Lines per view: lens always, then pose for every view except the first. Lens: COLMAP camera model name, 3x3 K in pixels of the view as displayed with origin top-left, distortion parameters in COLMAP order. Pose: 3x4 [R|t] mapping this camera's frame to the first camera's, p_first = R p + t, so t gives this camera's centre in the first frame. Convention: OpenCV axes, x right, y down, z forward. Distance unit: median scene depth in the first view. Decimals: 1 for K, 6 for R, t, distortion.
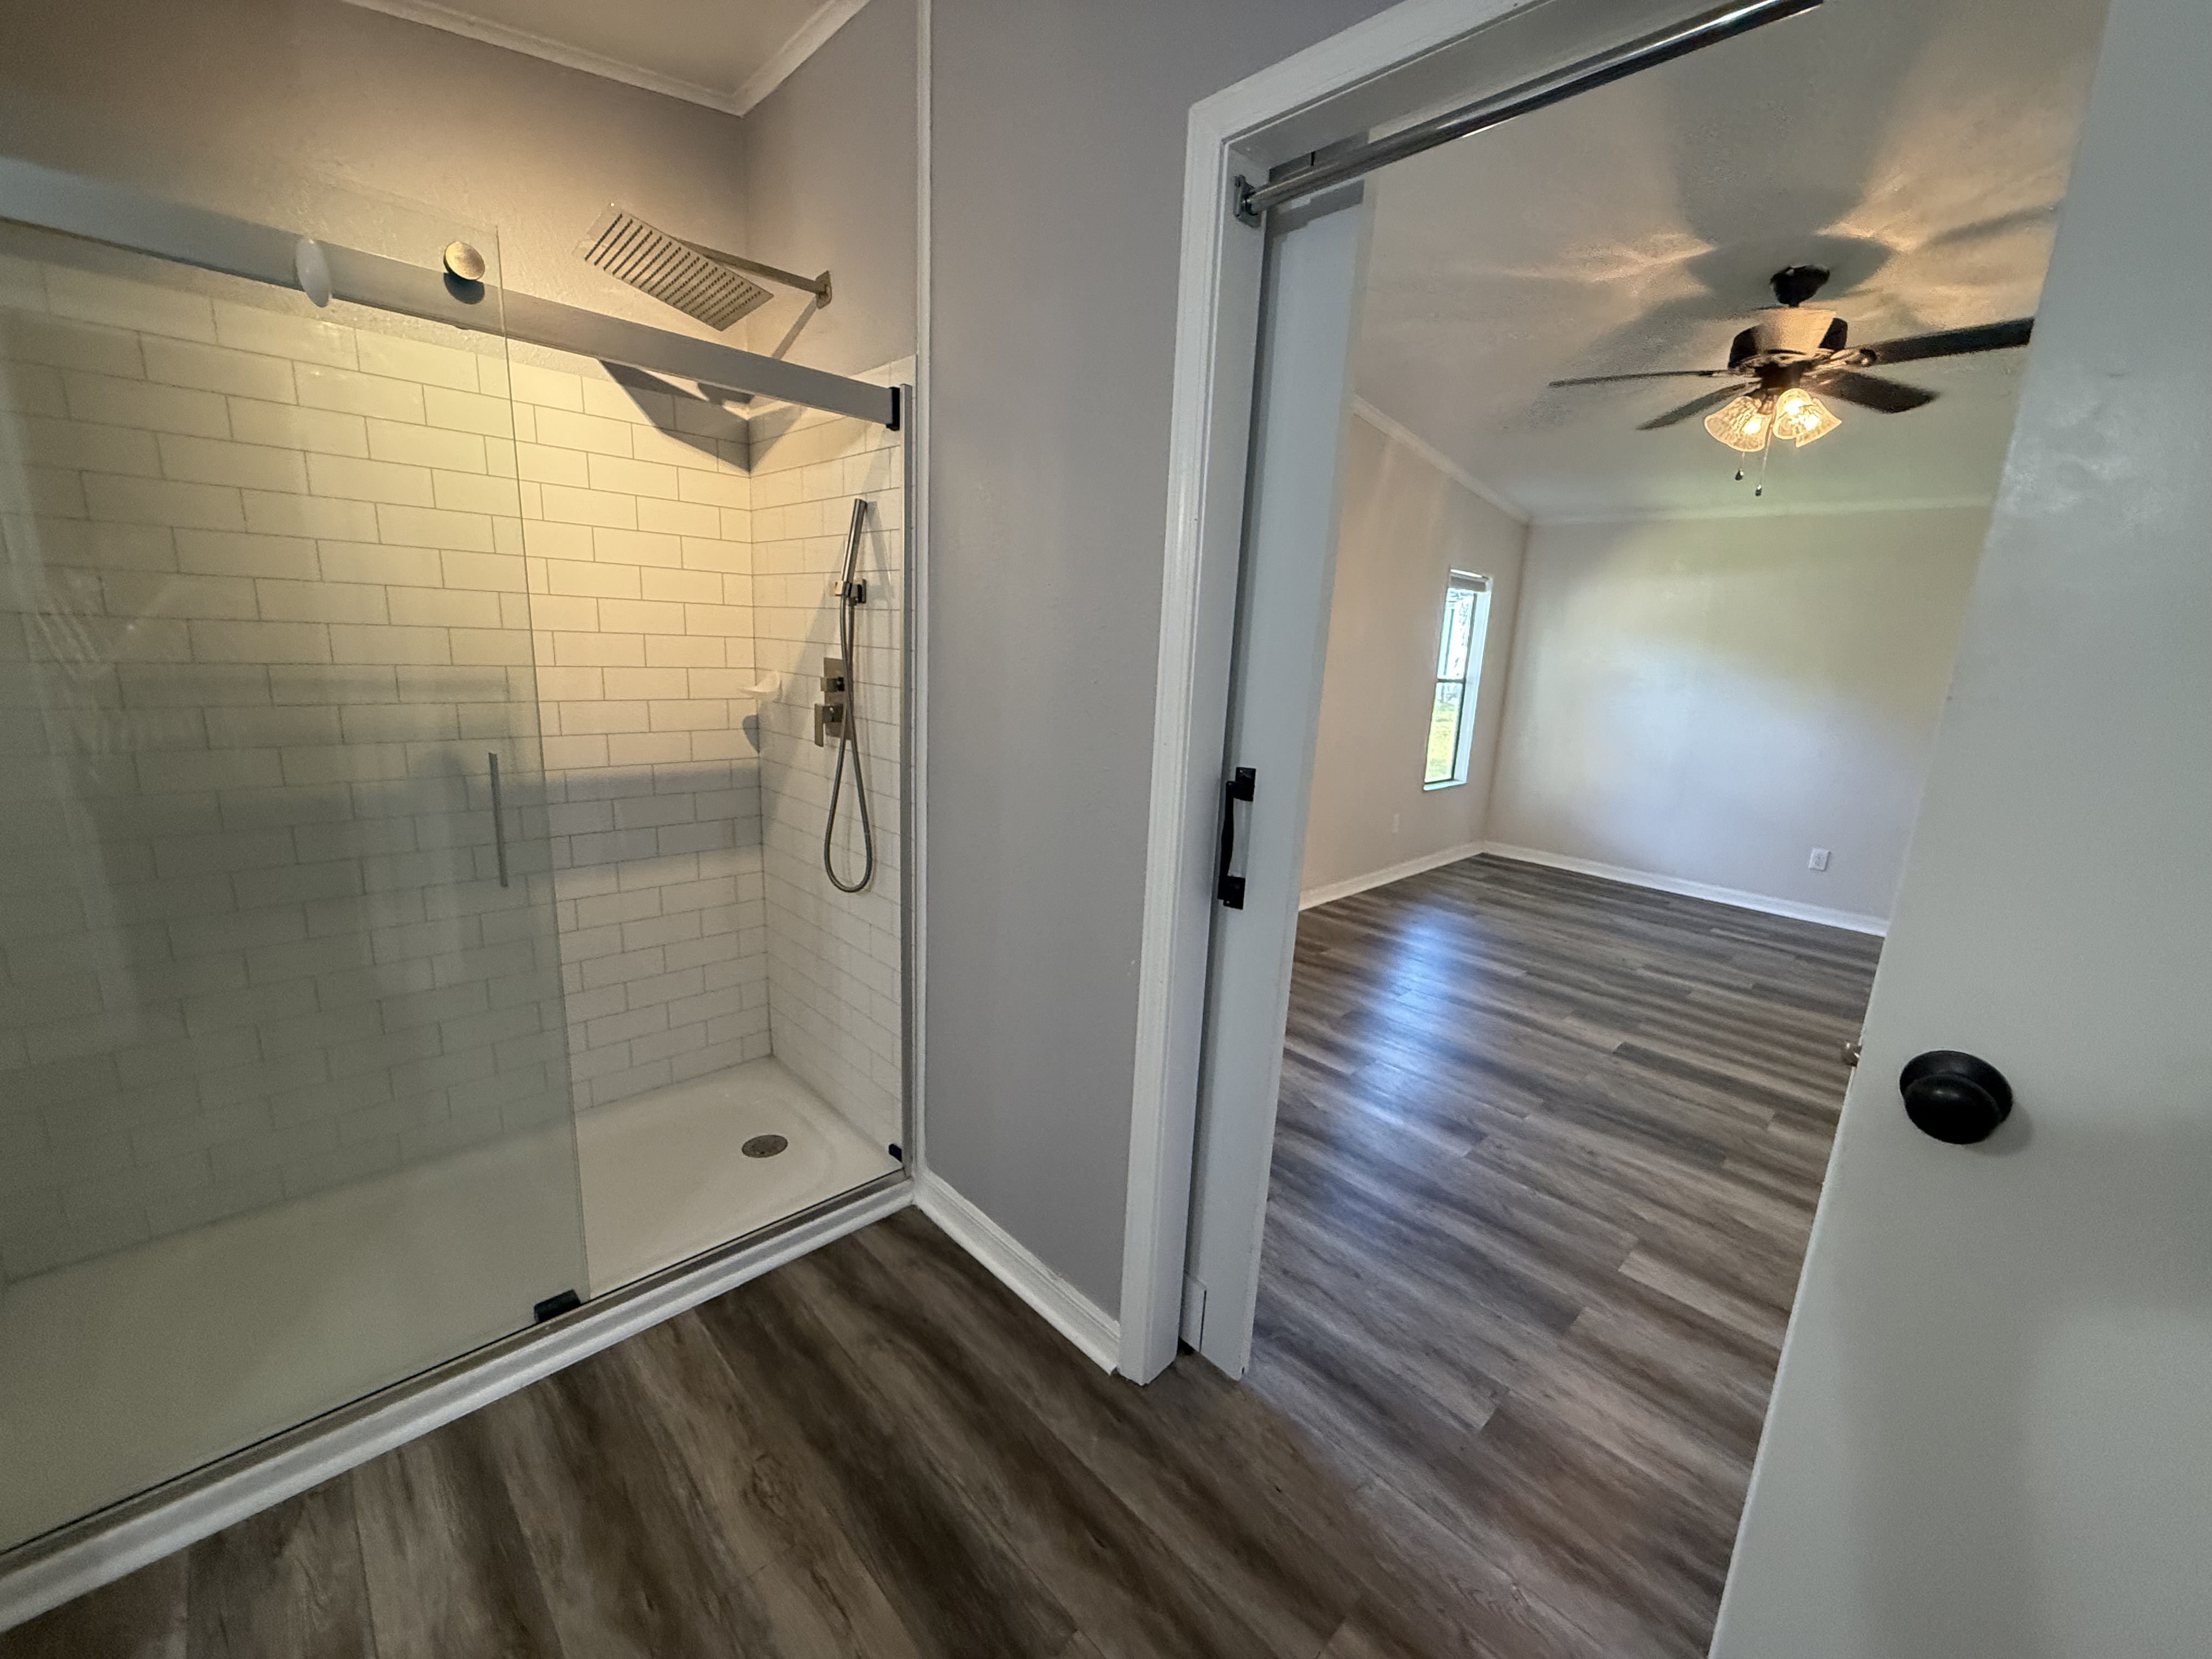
lens RADIAL K [[888.2, 0, 1106.4], [0, 888.2, 828.3], [0, 0, 1]] dist [-0.000938, 0.000403]
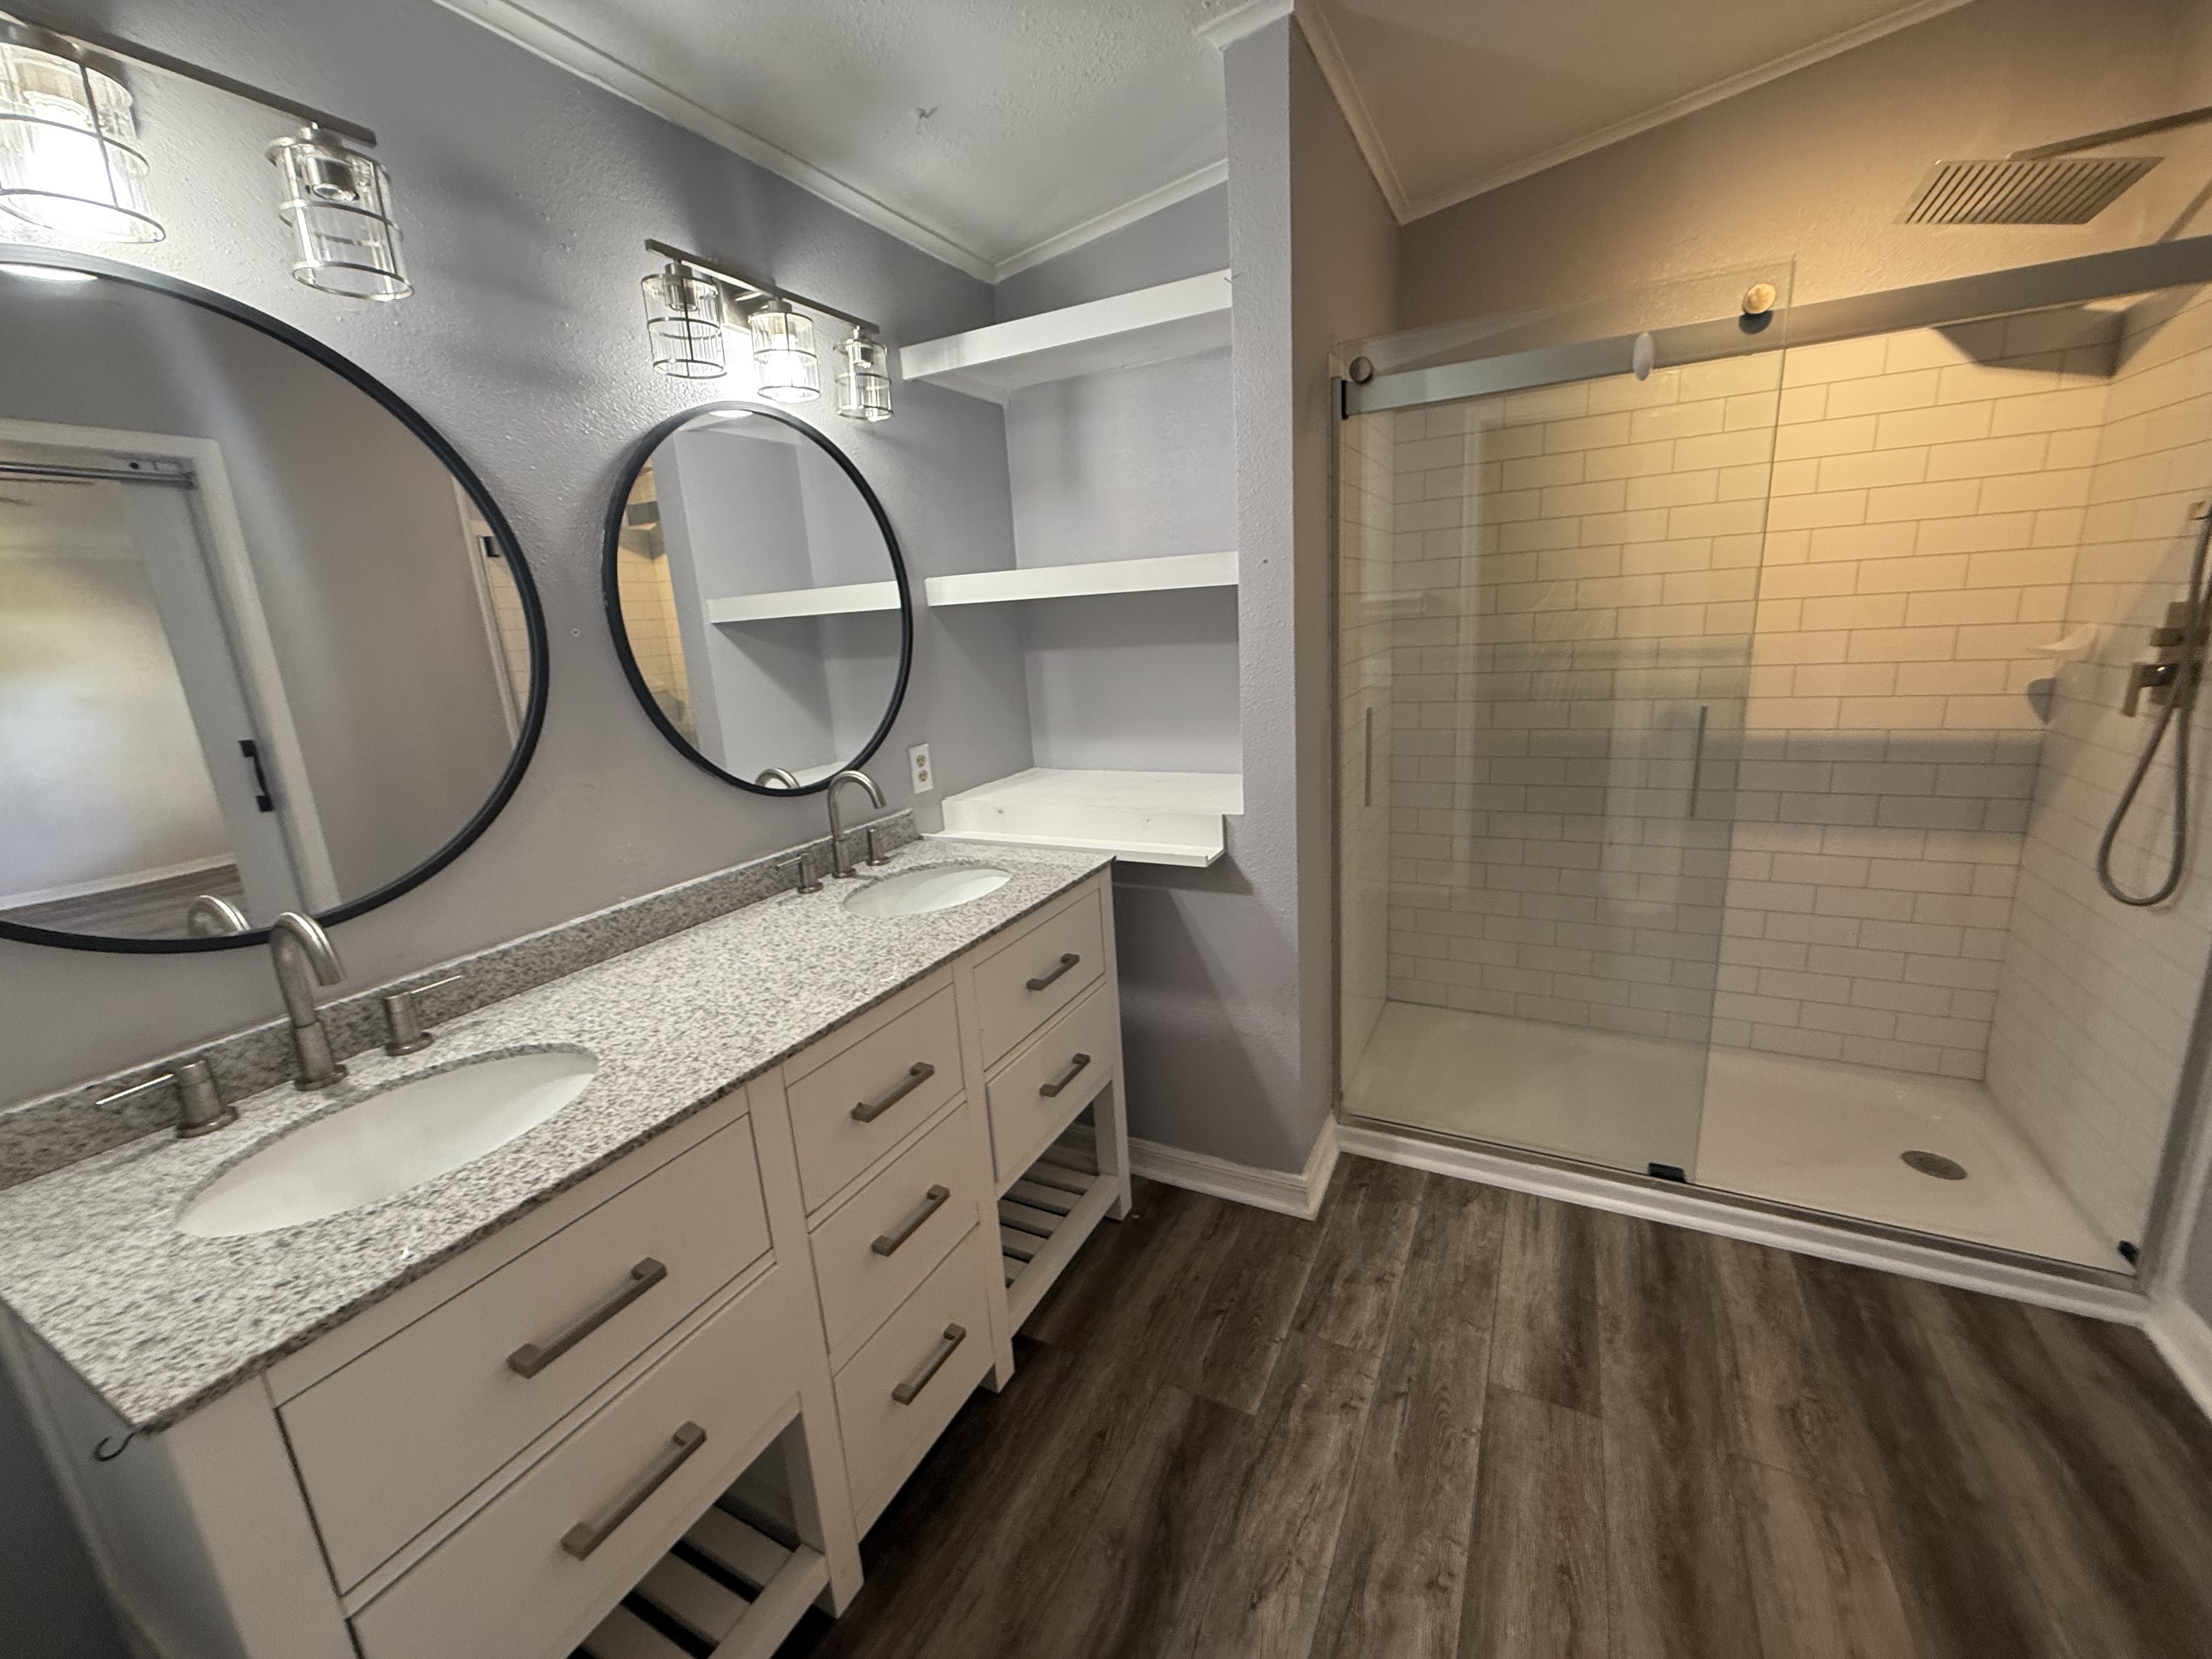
lens RADIAL K [[888.2, 0, 1101.7], [0, 888.2, 832.6], [0, 0, 1]] dist [-0.000938, 0.000403]
pose [[0.313489, 0.158811, -0.936218, 0.151955], [-0.124573, 0.984273, 0.125250, 0.025182], [0.941385, 0.077363, 0.328343, -0.115916]]
